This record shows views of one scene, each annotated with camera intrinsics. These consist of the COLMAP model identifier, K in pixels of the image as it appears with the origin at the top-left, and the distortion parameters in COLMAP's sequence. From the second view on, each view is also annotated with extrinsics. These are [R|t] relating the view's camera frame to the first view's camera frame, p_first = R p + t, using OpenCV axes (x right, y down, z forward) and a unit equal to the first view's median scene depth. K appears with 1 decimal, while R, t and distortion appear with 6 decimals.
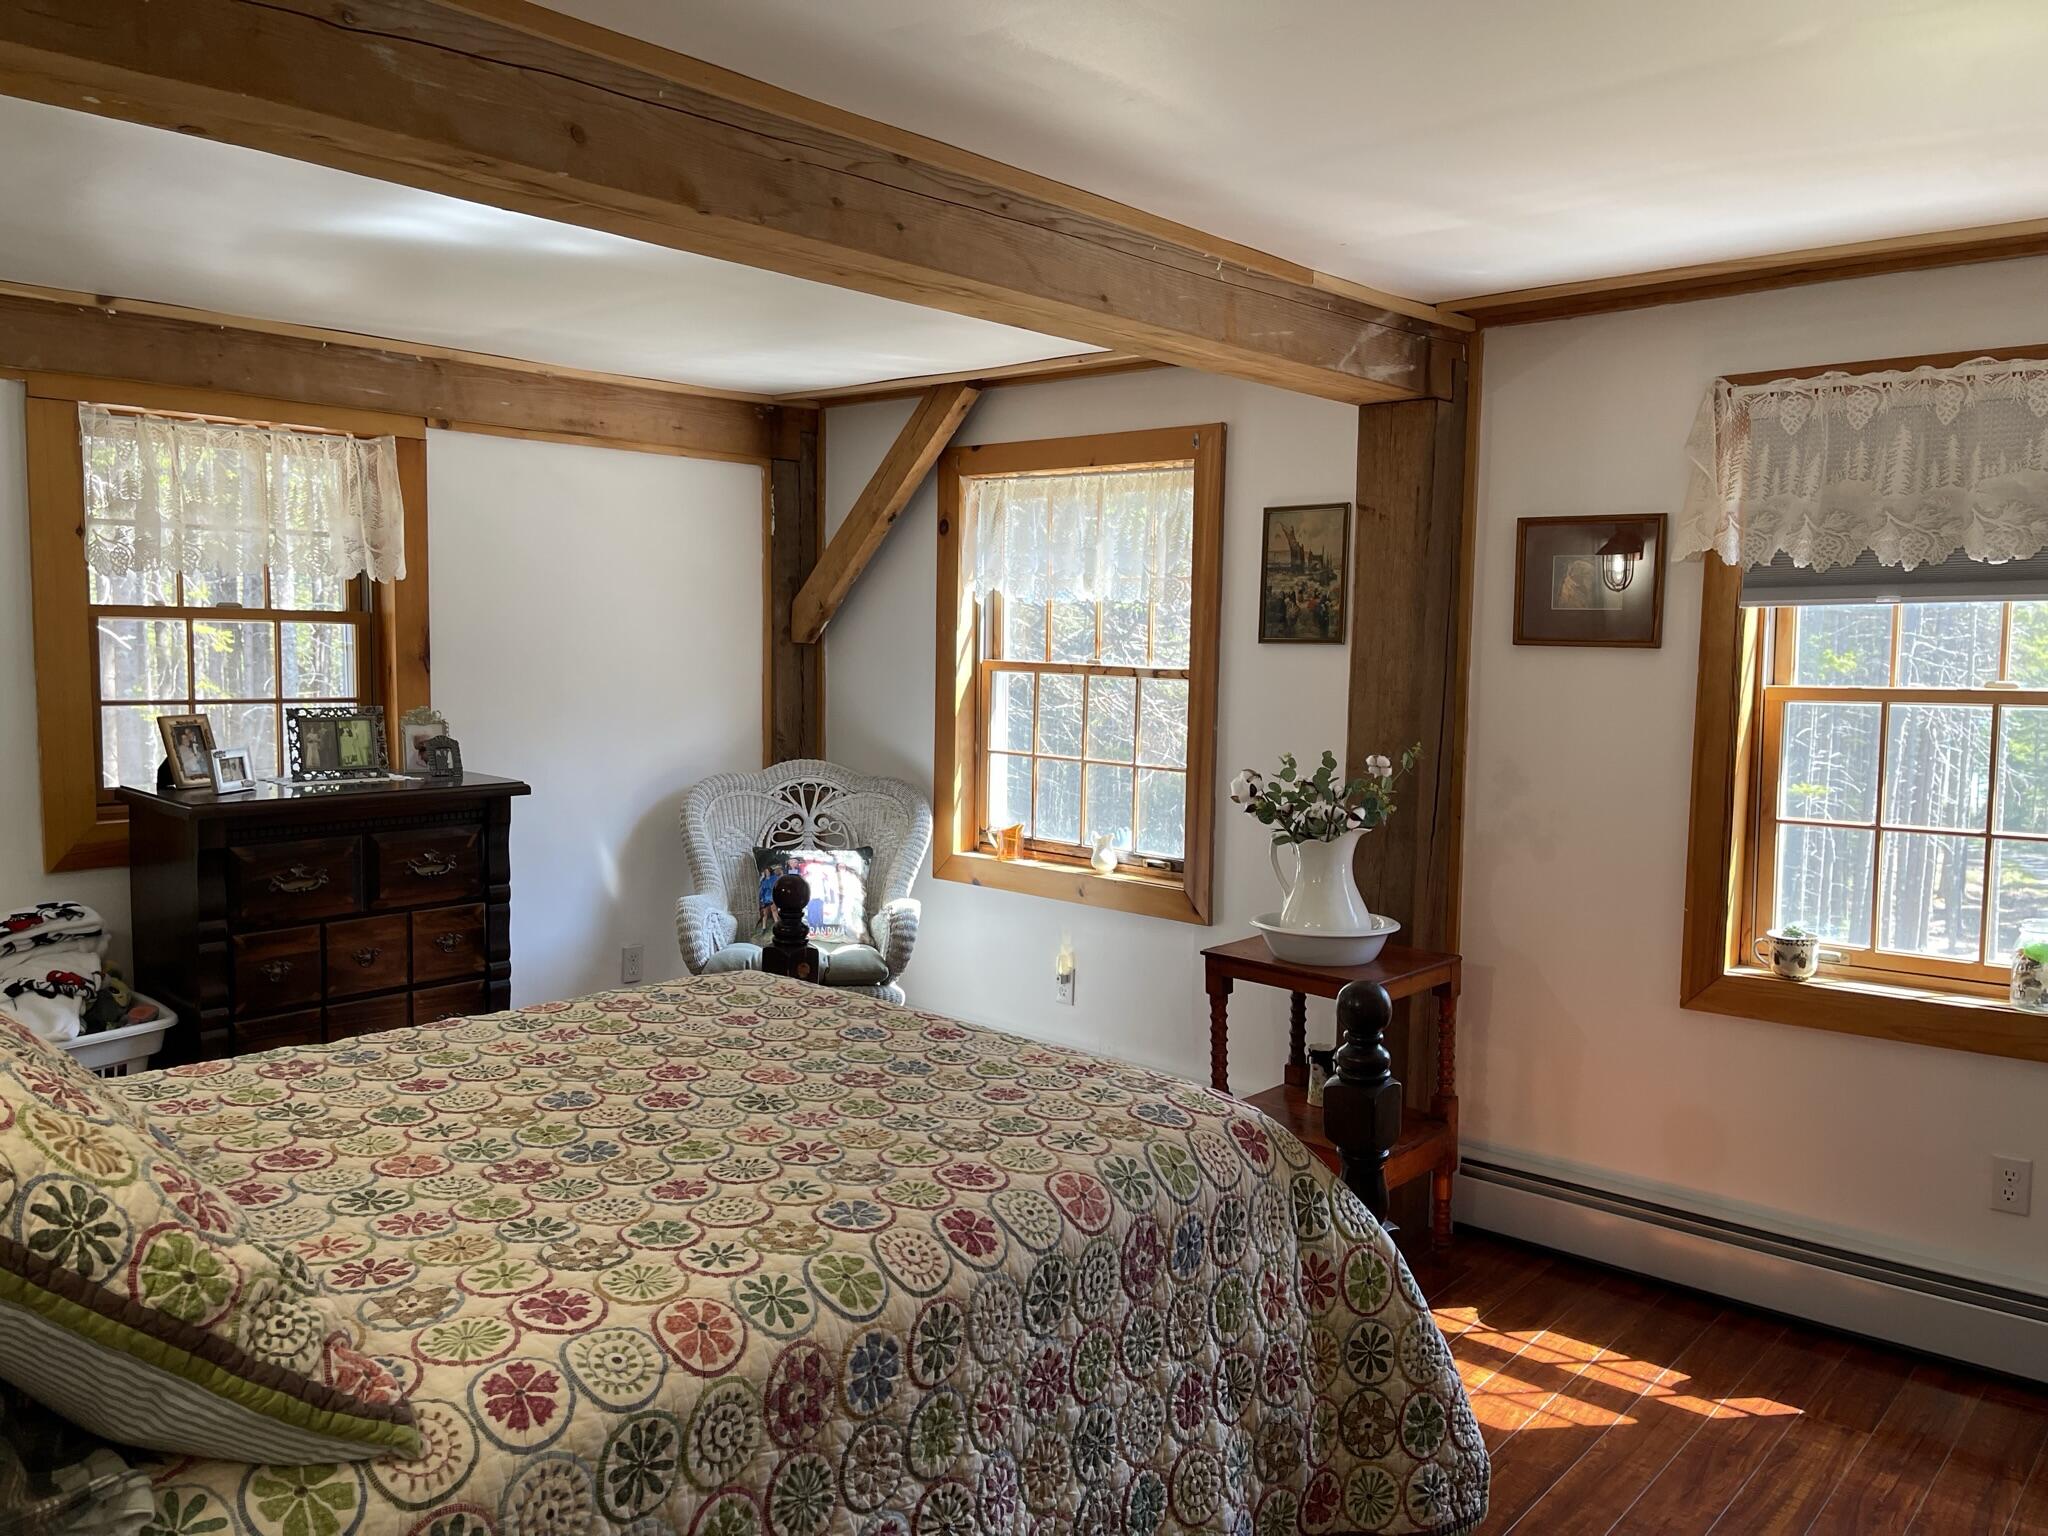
lens RADIAL K [[1553.1, 0, 1019.6], [0, 1553.1, 772.0], [0, 0, 1]] dist [0.066213, -0.100488]
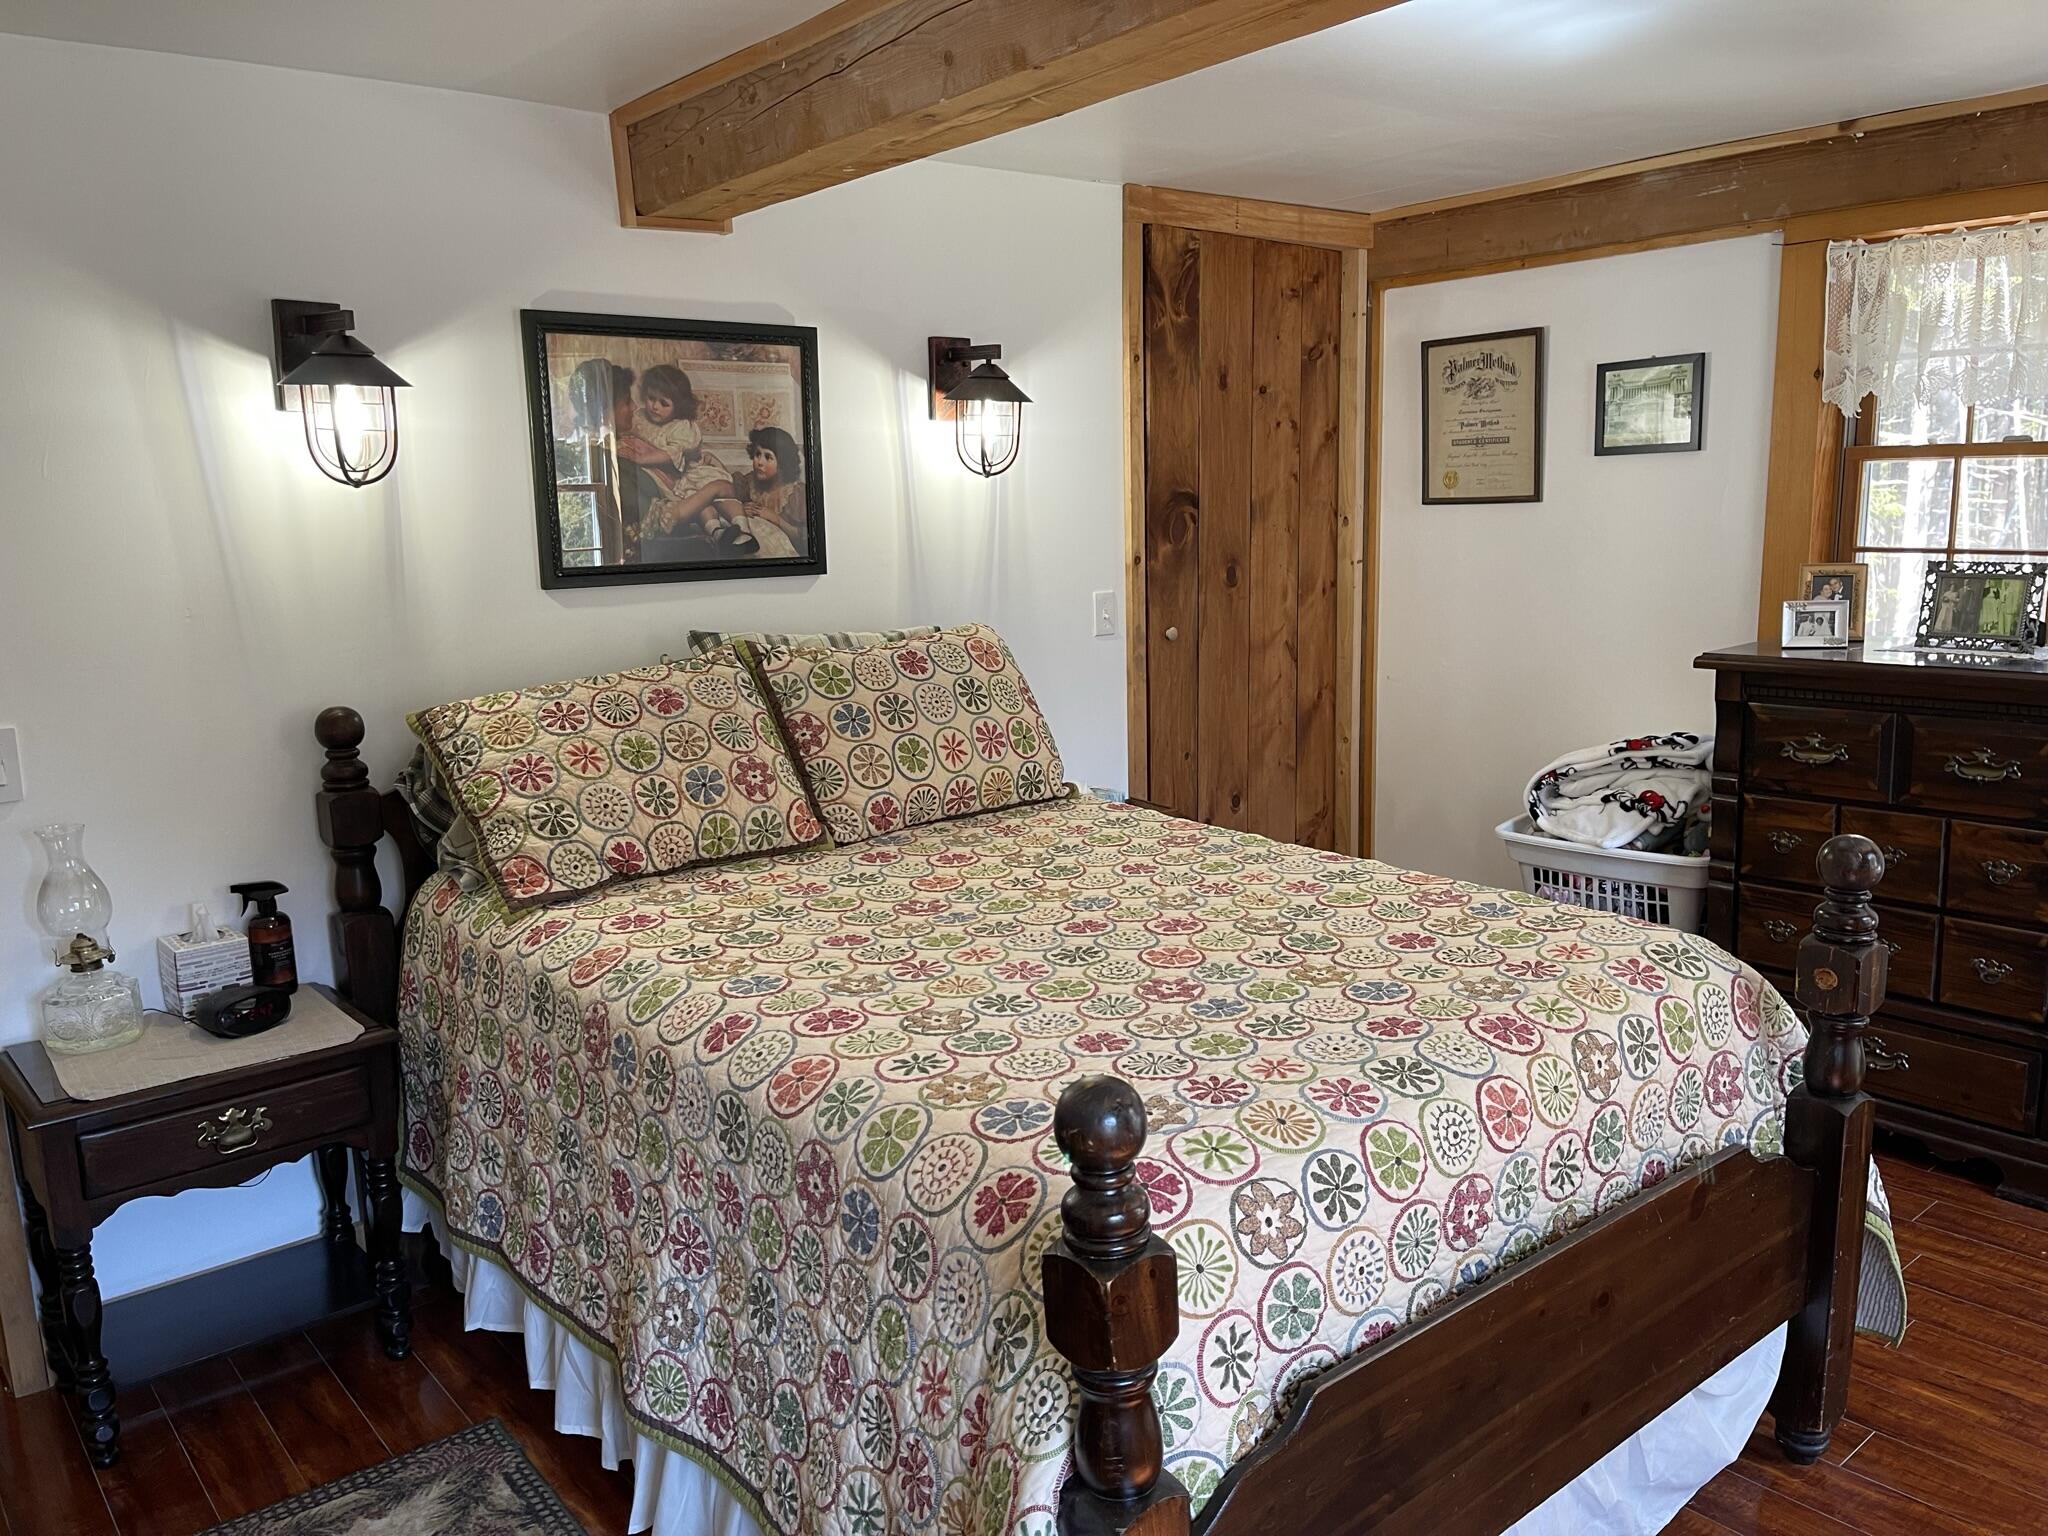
lens RADIAL K [[1553.1, 0, 1019.6], [0, 1553.1, 772.0], [0, 0, 1]] dist [0.066213, -0.100488]
pose [[-0.165225, 0.163241, -0.972653, 0.512244], [-0.060901, 0.982636, 0.175262, -0.051082], [0.984374, 0.088193, -0.152414, 0.702681]]
